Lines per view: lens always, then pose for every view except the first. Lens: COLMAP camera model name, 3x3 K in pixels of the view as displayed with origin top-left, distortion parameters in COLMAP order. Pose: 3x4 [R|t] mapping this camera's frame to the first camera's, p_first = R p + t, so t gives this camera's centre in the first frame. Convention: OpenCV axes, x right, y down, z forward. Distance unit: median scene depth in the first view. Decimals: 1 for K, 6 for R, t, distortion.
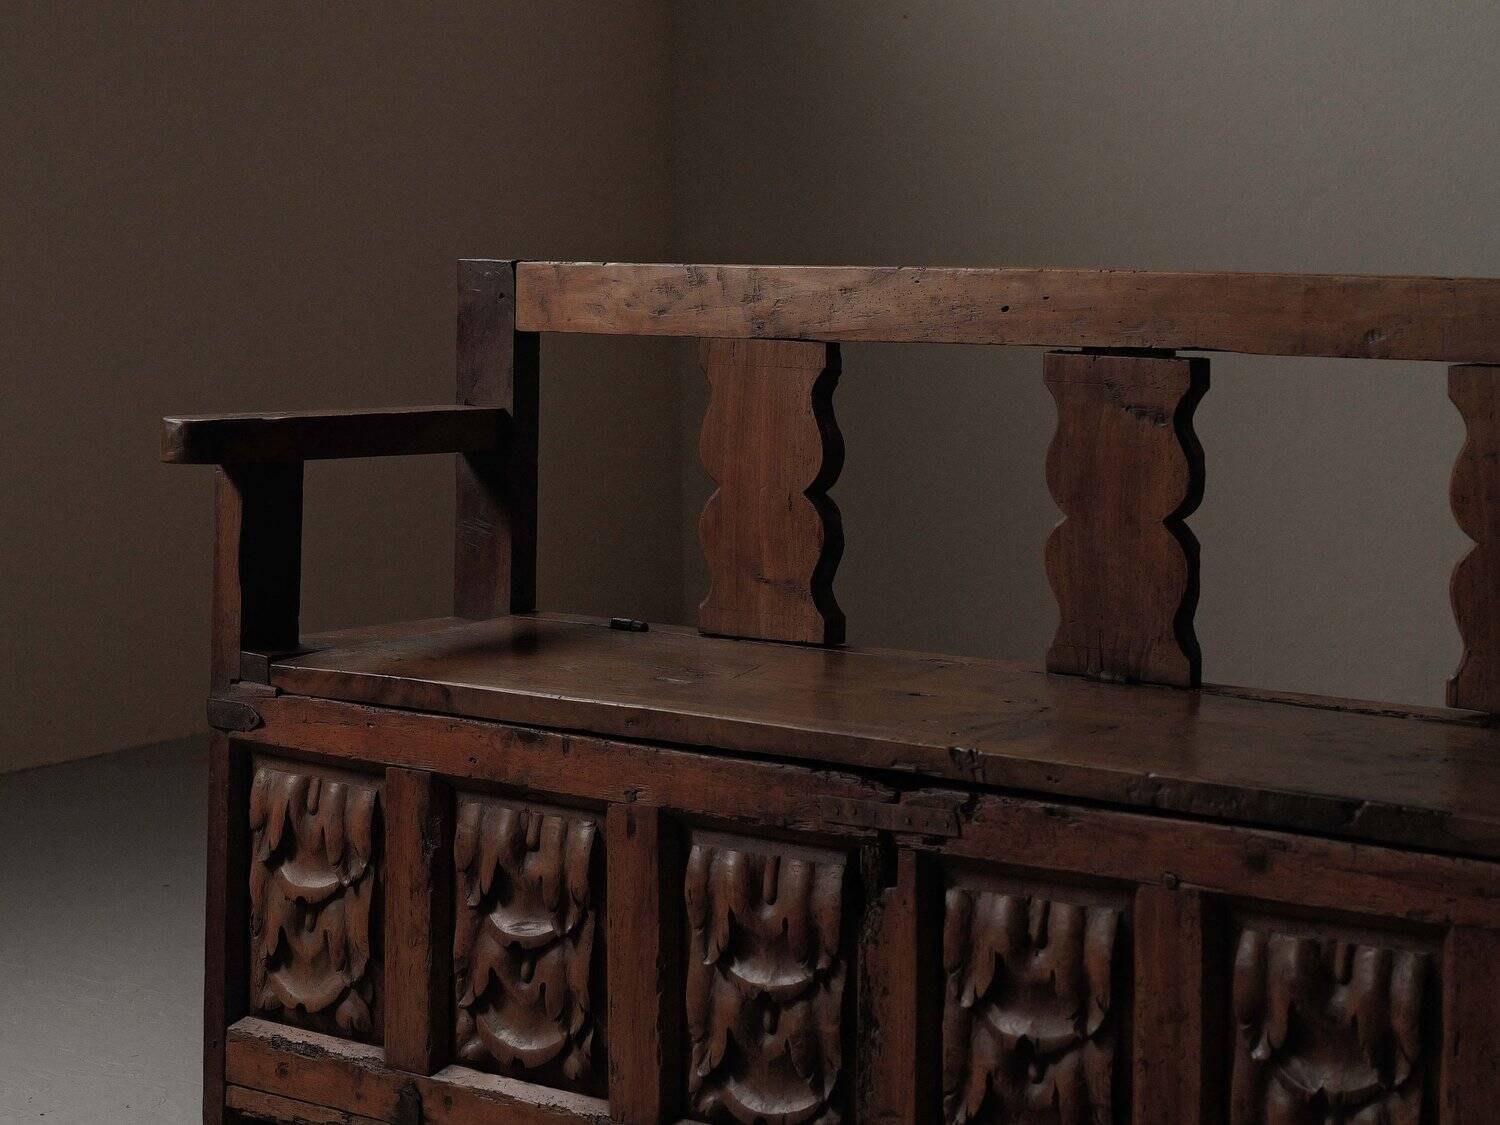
lens RADIAL K [[3118.3, 0, 750.0], [0, 3118.3, 562.5], [0, 0, 1]] dist [-0.105599, 0.316953]
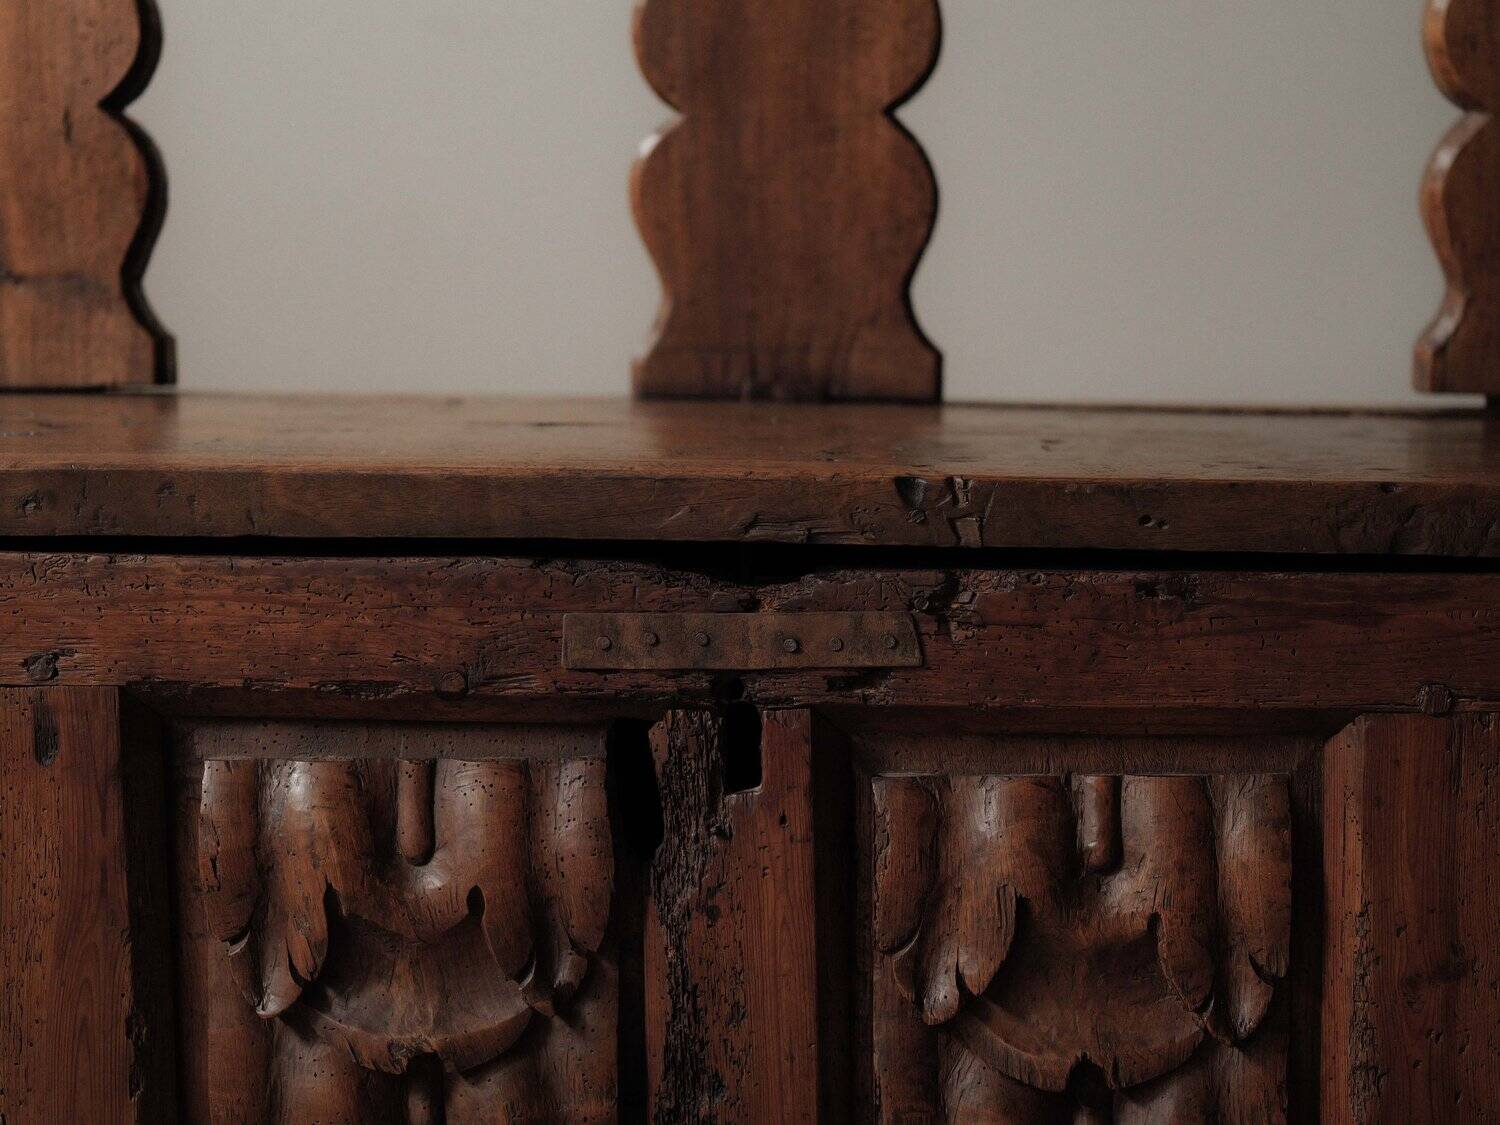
lens RADIAL K [[2594.9, 0, 750.0], [0, 2594.9, 562.5], [0, 0, 1]] dist [-0.053283, 0.139560]
pose [[0.816724, -0.063960, 0.573473, -0.162902], [0.056965, 0.997920, 0.030172, 0.052882], [-0.574210, 0.008026, 0.818668, 0.619443]]
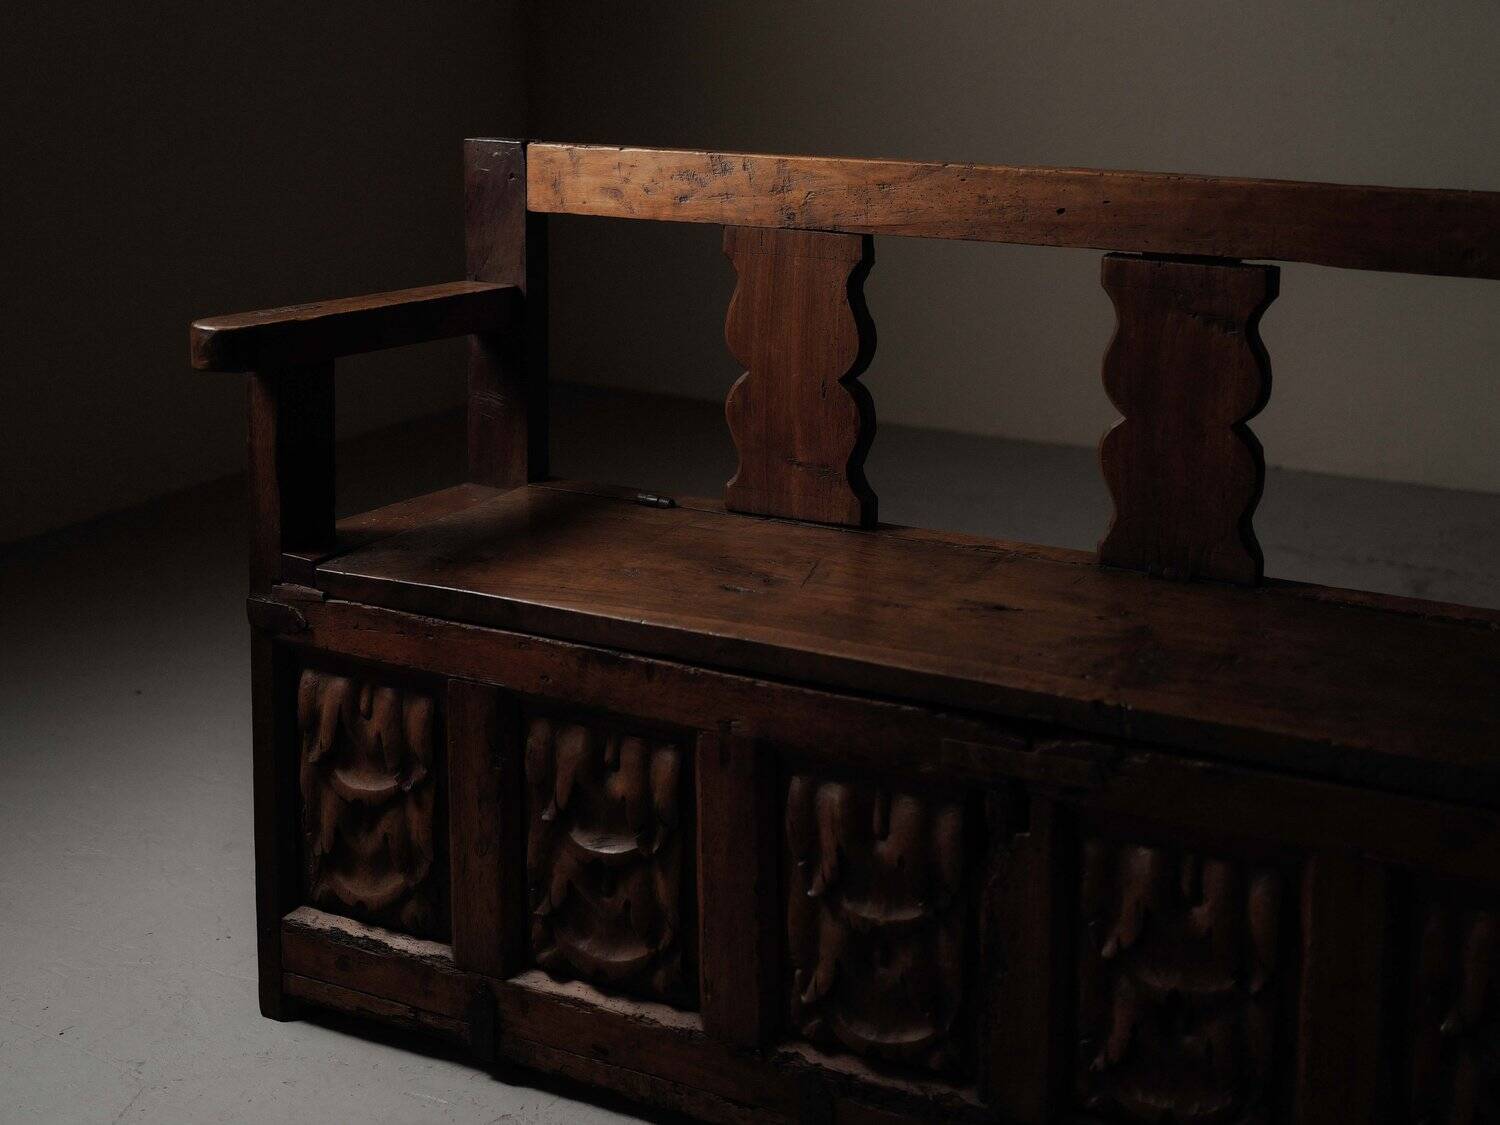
lens RADIAL K [[2110.6, 0, 813.4], [0, 2110.6, 429.6], [0, 0, 1]] dist [-0.060558, -0.005953]
pose [[0.986179, -0.031391, 0.162681, -0.112832], [0.015253, 0.994919, 0.099516, -0.081655], [-0.164978, -0.095659, 0.981647, 0.341388]]
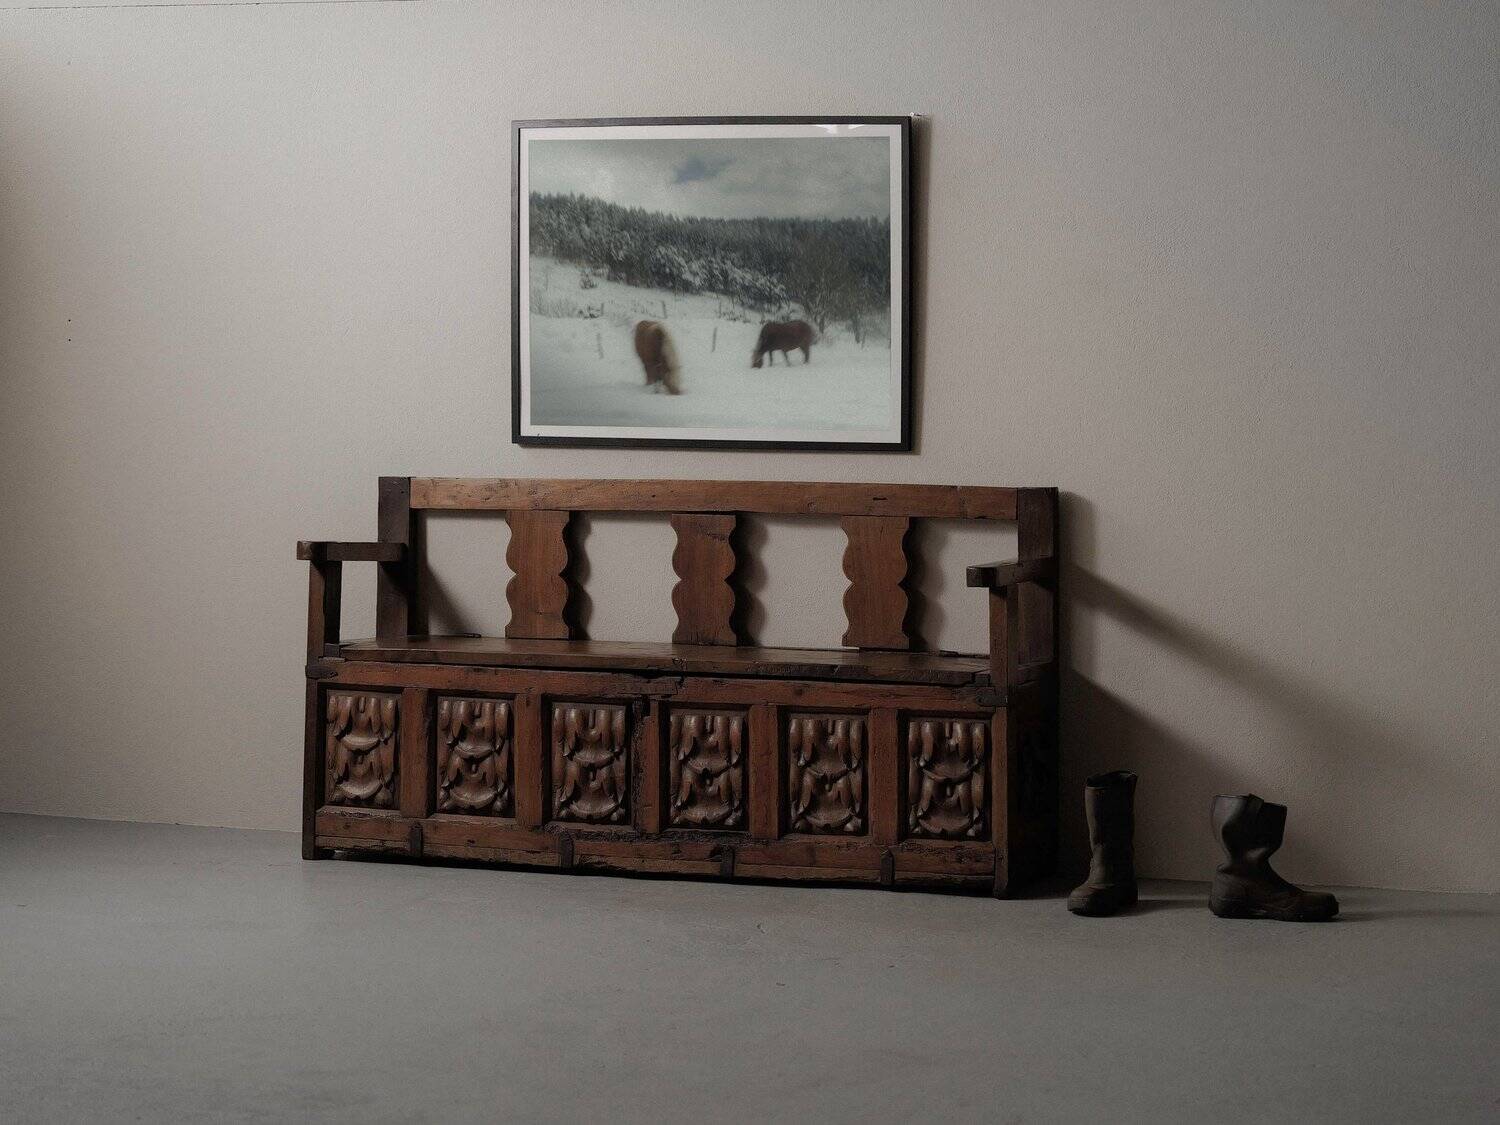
lens RADIAL K [[2594.9, 0, 750.0], [0, 2594.9, 562.5], [0, 0, 1]] dist [-0.053283, 0.139560]
pose [[0.945562, -0.006476, 0.325379, -0.527068], [0.027550, 0.997806, -0.060201, 0.099684], [-0.324275, 0.065888, 0.943665, -0.982646]]
